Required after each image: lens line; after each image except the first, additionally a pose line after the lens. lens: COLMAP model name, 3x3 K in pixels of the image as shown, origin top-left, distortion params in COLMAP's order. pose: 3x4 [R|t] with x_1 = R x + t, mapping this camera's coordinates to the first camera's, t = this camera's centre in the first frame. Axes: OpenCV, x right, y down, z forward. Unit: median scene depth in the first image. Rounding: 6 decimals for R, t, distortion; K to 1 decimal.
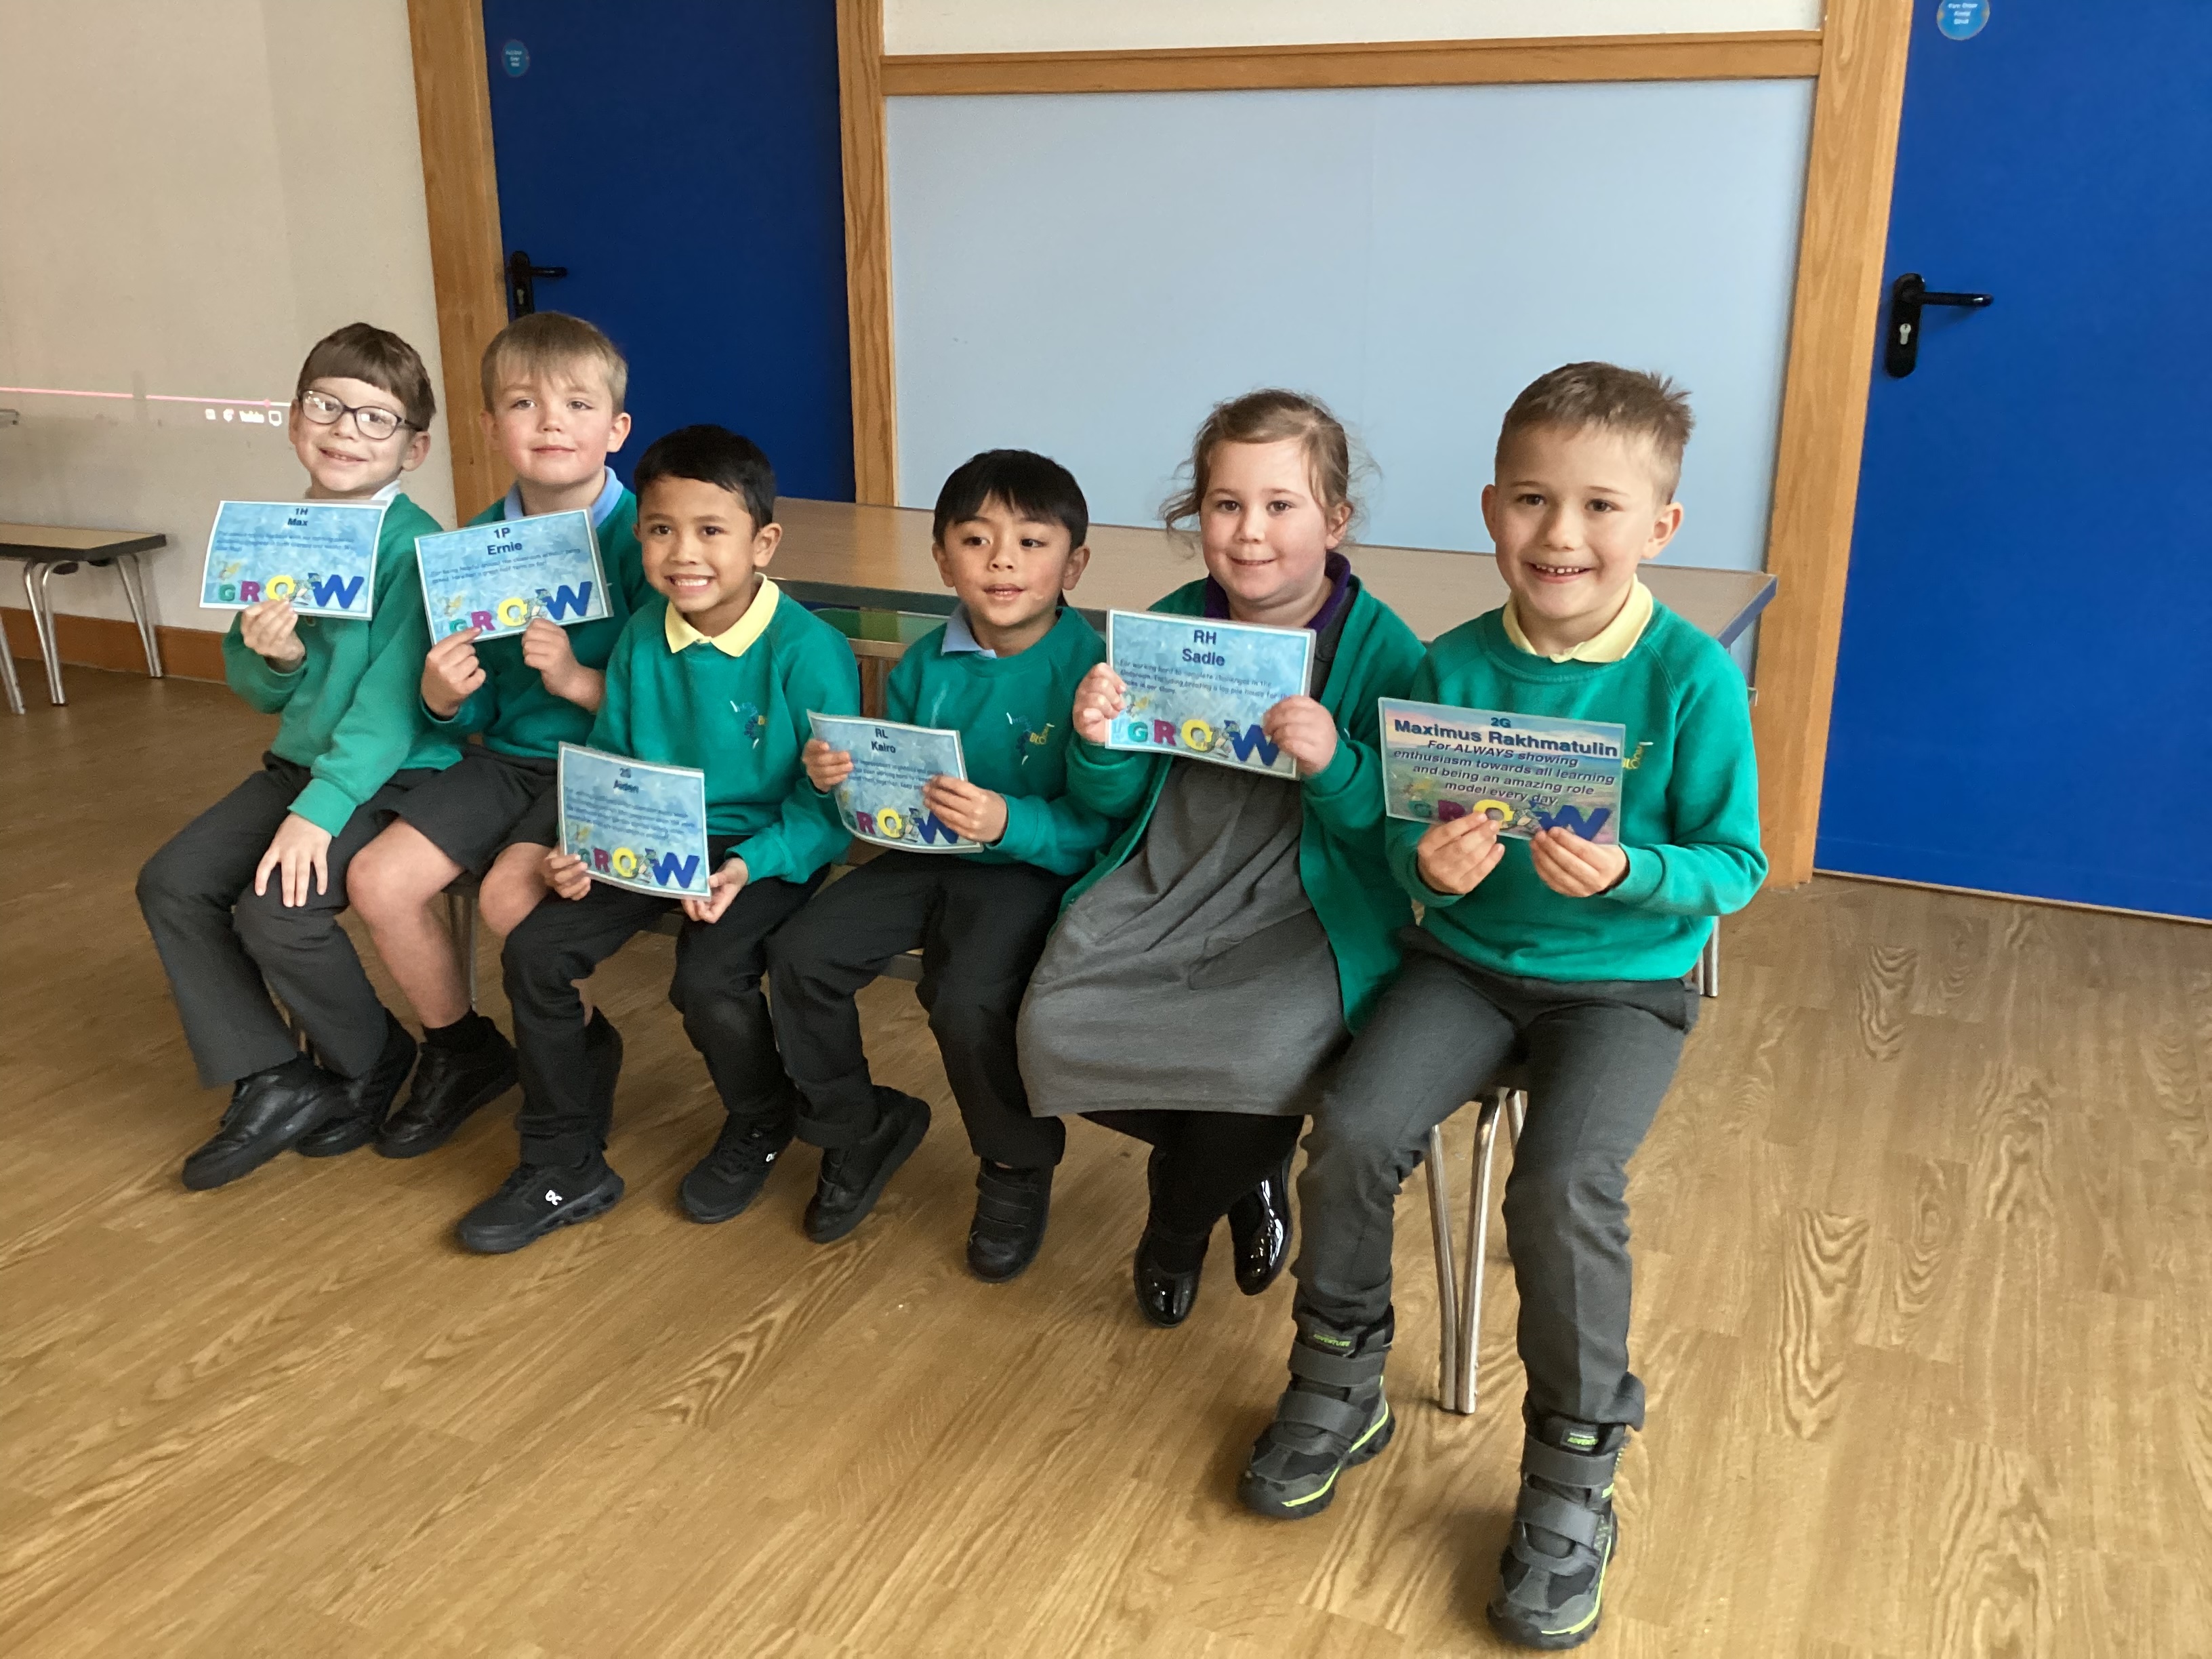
lens RADIAL K [[1975.2, 0, 1104.4], [0, 1975.2, 835.8], [0, 0, 1]] dist [0.067083, -0.115838]
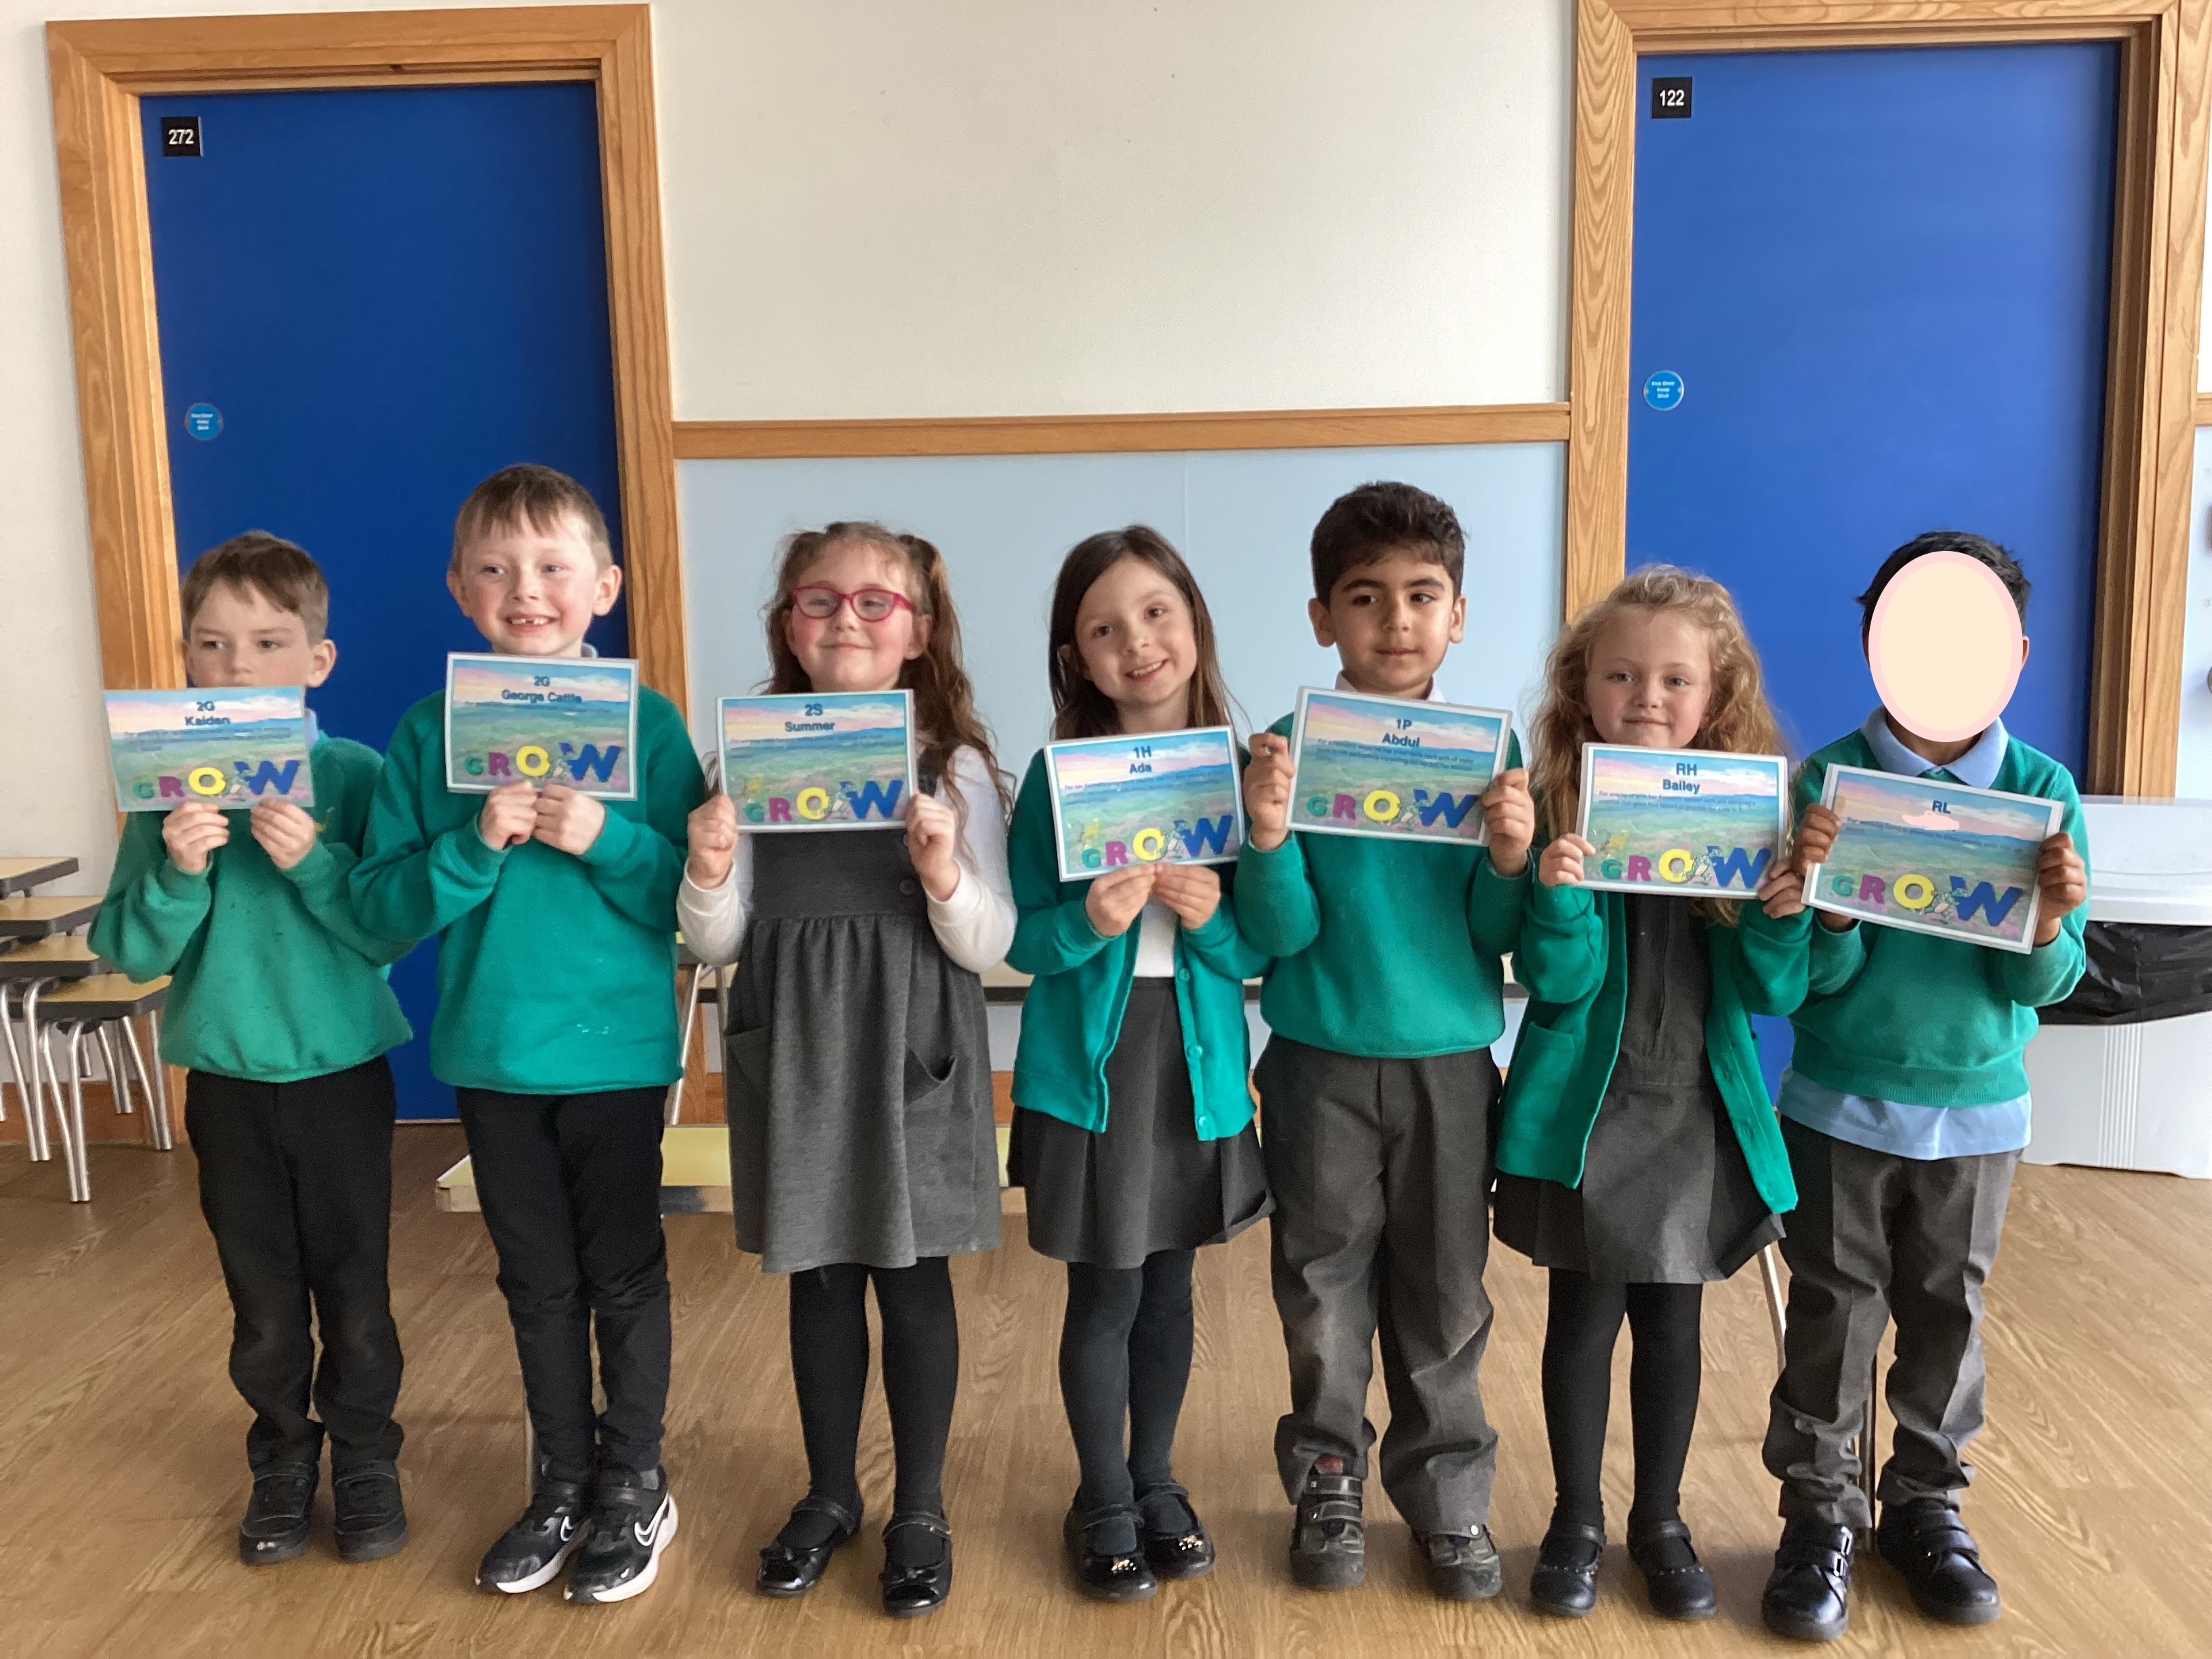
lens RADIAL K [[1975.2, 0, 1129.0], [0, 1975.2, 855.9], [0, 0, 1]] dist [0.067083, -0.115838]
pose [[0.924079, -0.076052, 0.374559, -0.331232], [0.136770, 0.980907, -0.138260, -0.007975], [-0.356893, 0.178991, 0.916837, 0.045142]]
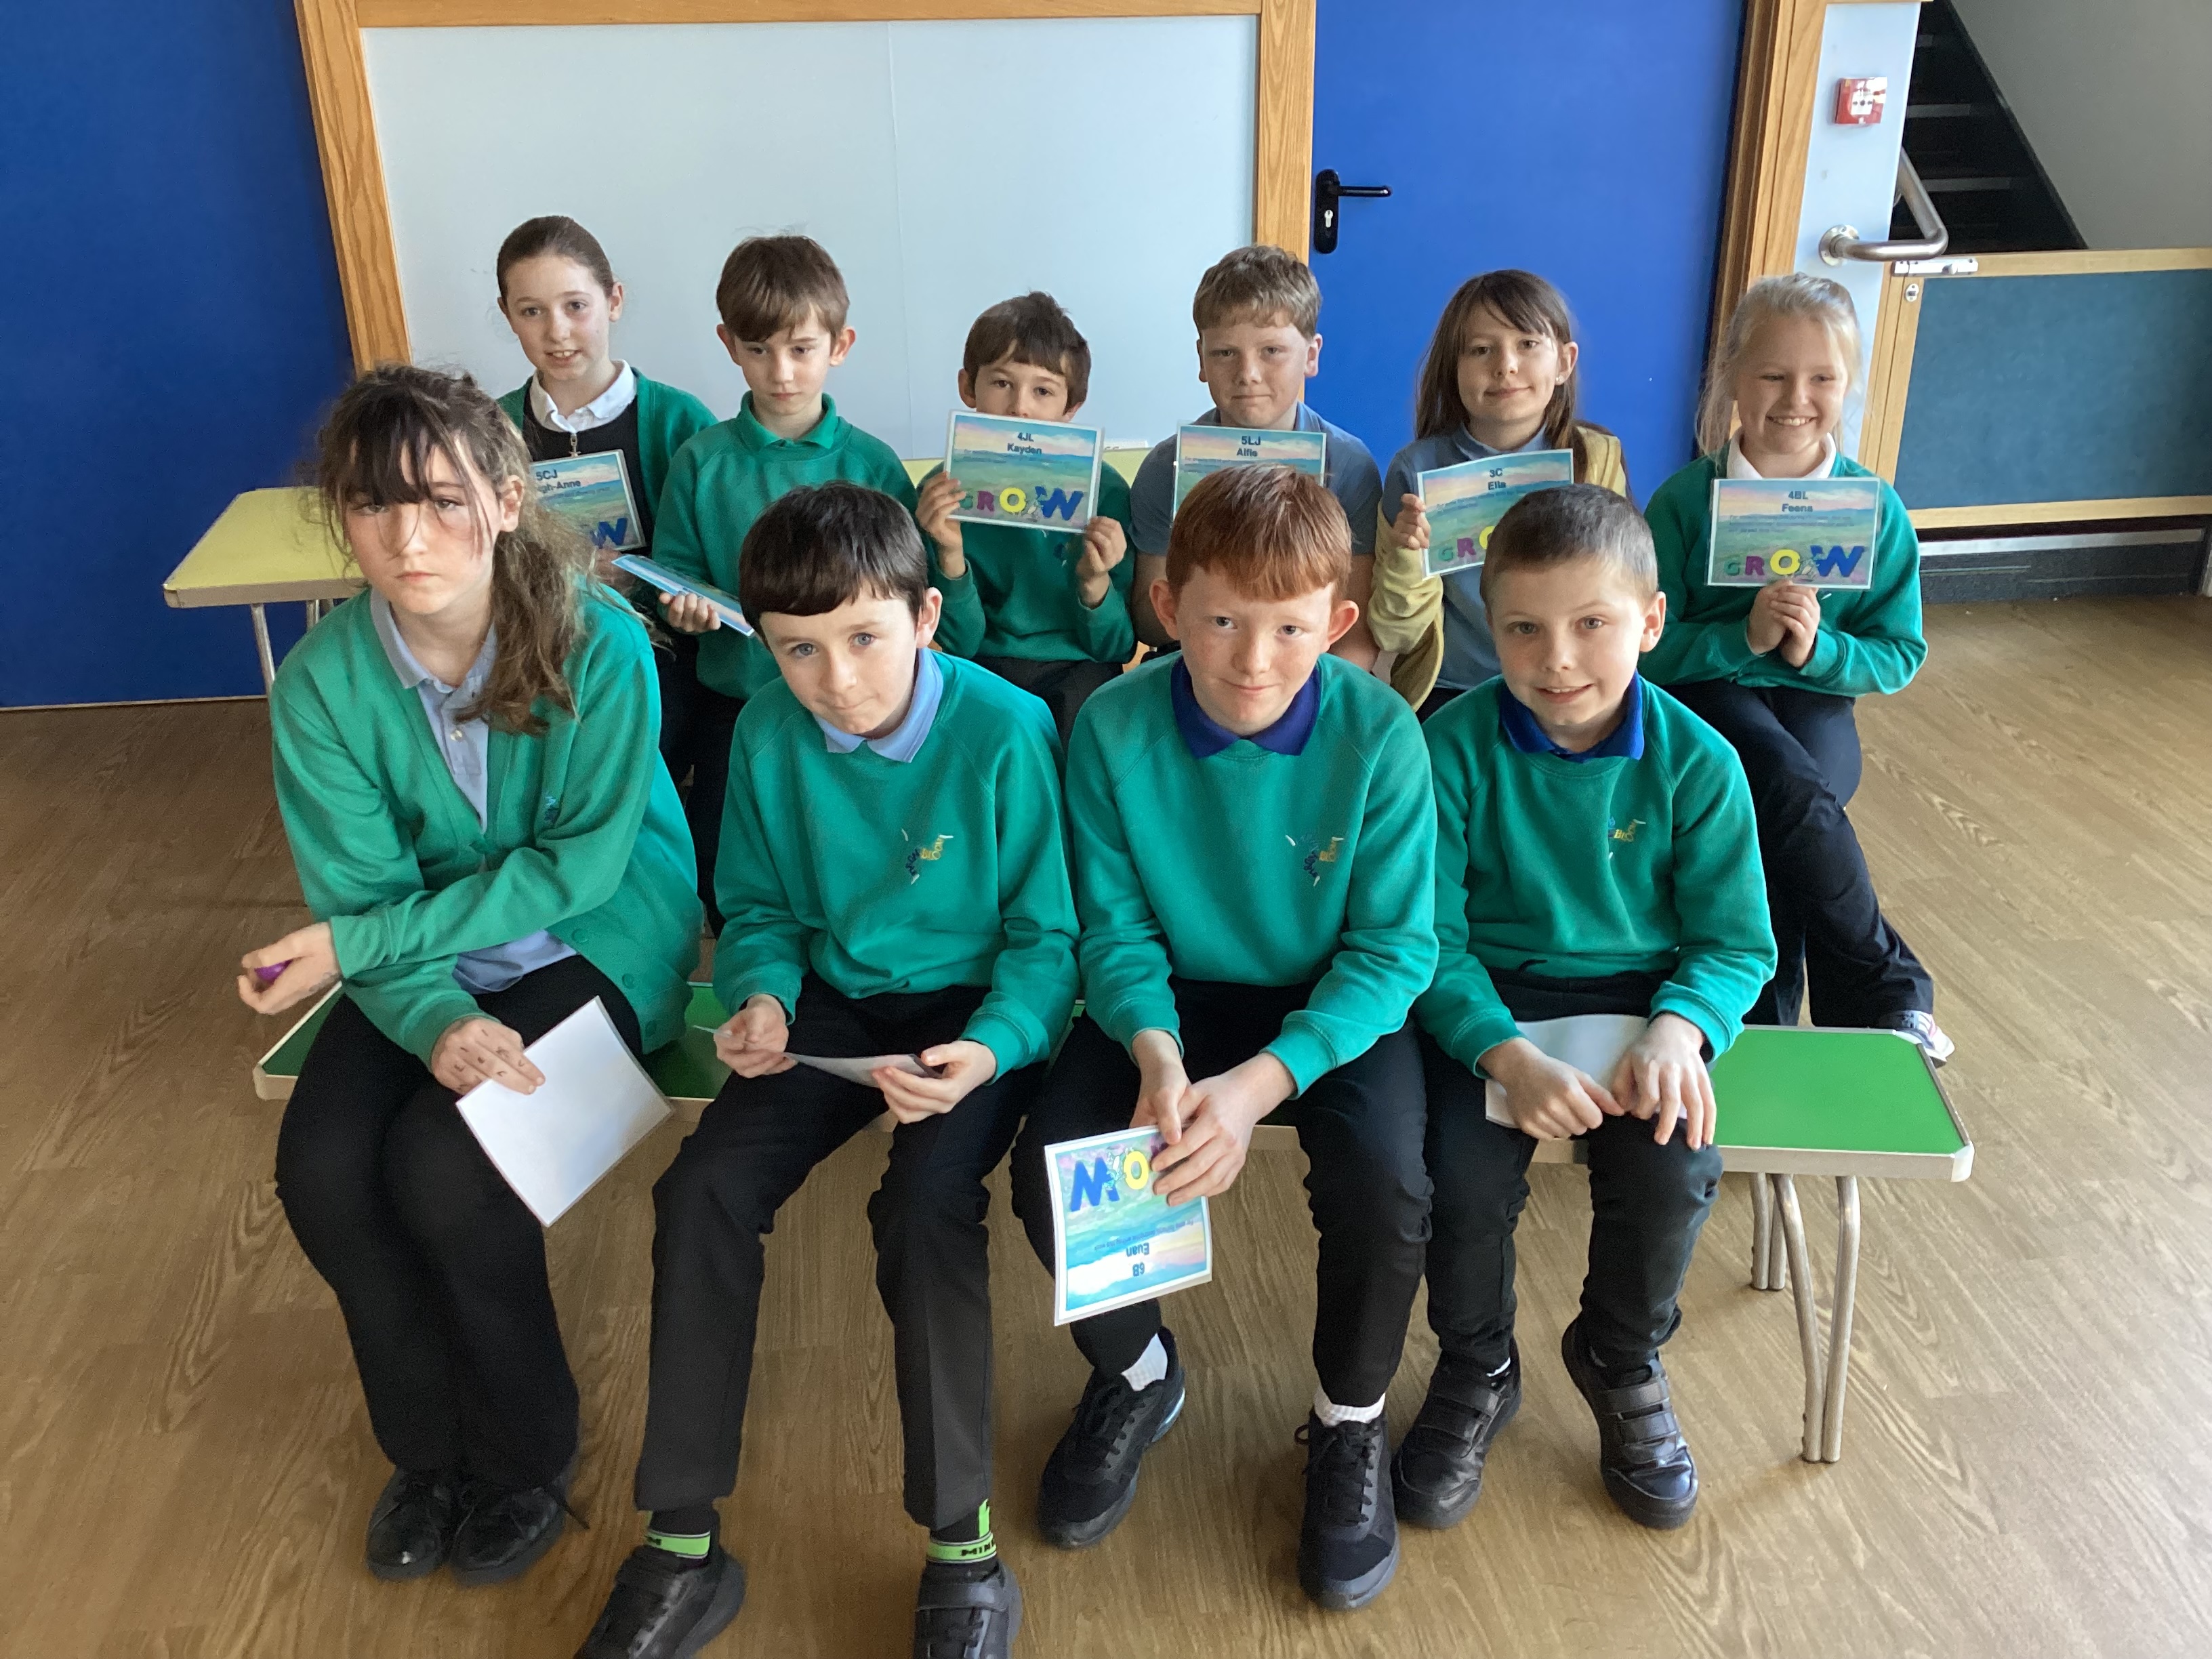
lens RADIAL K [[1975.2, 0, 1122.6], [0, 1975.2, 843.5], [0, 0, 1]] dist [0.067083, -0.115838]
pose [[0.856687, -0.225578, 0.463898, -0.381985], [0.170654, 0.972613, 0.157801, -0.085450], [-0.486790, -0.056020, 0.871721, -0.060509]]
